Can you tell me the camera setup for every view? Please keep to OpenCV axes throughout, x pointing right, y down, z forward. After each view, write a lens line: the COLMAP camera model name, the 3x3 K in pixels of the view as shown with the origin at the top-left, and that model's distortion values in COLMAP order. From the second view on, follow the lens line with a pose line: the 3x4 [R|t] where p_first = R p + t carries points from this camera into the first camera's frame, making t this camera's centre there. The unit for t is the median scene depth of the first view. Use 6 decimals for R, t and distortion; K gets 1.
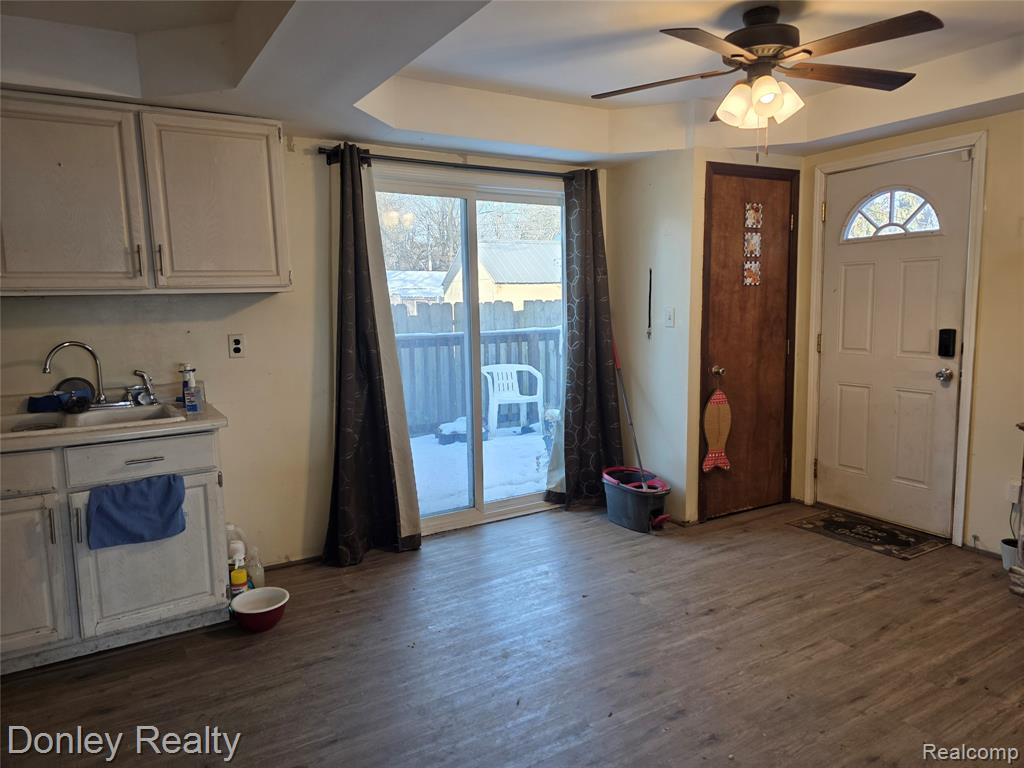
lens RADIAL K [[678.3, 0, 513.0], [0, 678.3, 379.3], [0, 0, 1]] dist [0.061243, -0.067192]
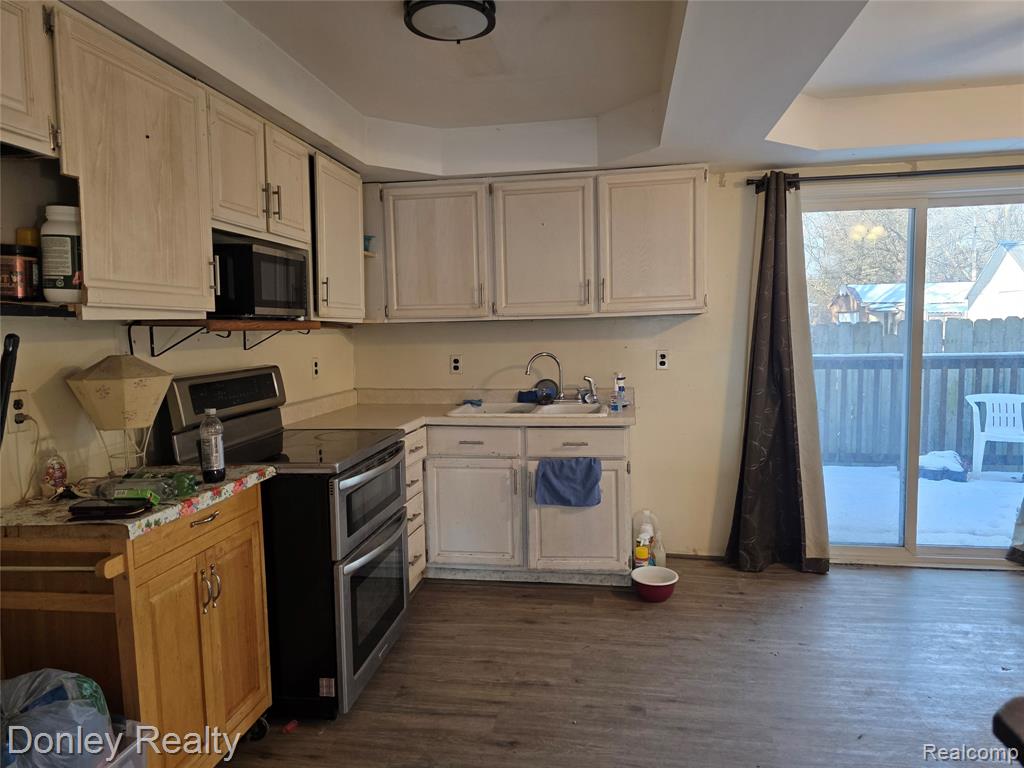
lens RADIAL K [[678.3, 0, 513.0], [0, 678.3, 379.3], [0, 0, 1]] dist [0.061243, -0.067192]
pose [[0.755410, 0.052530, -0.653144, 0.176962], [-0.069407, 0.997588, -0.000042, 0.002986], [0.651566, 0.045364, 0.757234, -0.052832]]
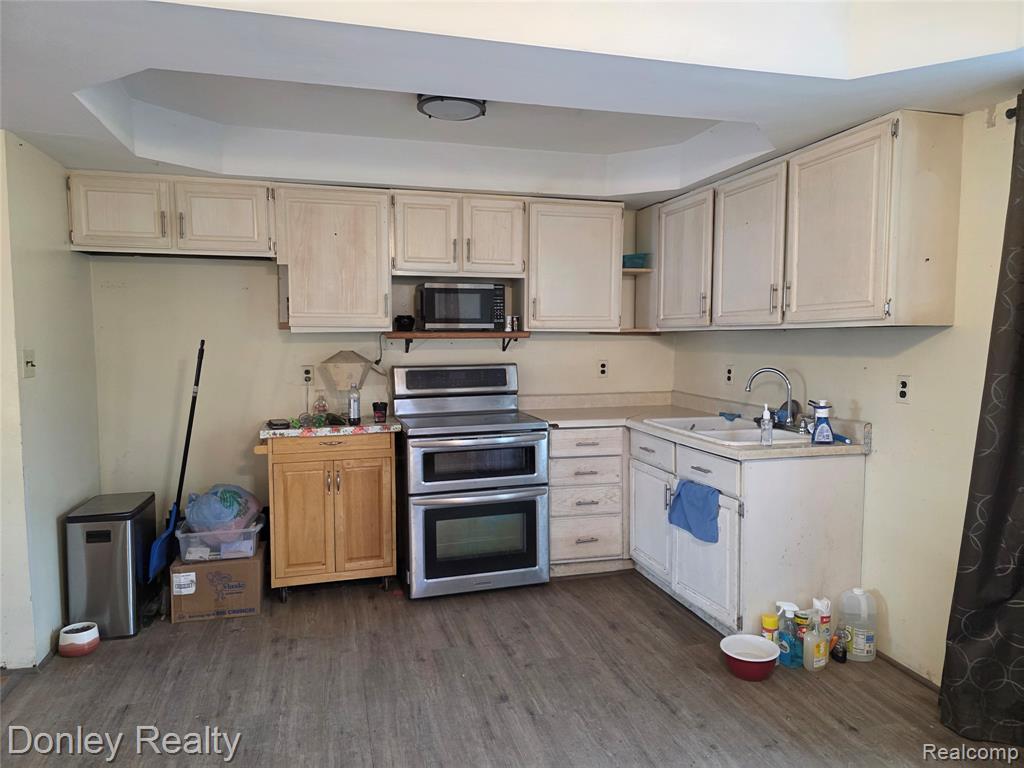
lens RADIAL K [[678.3, 0, 513.0], [0, 678.3, 379.3], [0, 0, 1]] dist [0.061243, -0.067192]
pose [[-0.263255, 0.084878, -0.960985, 0.555305], [-0.103033, 0.987951, 0.115485, -0.114639], [0.959208, 0.129415, -0.251338, 0.798209]]
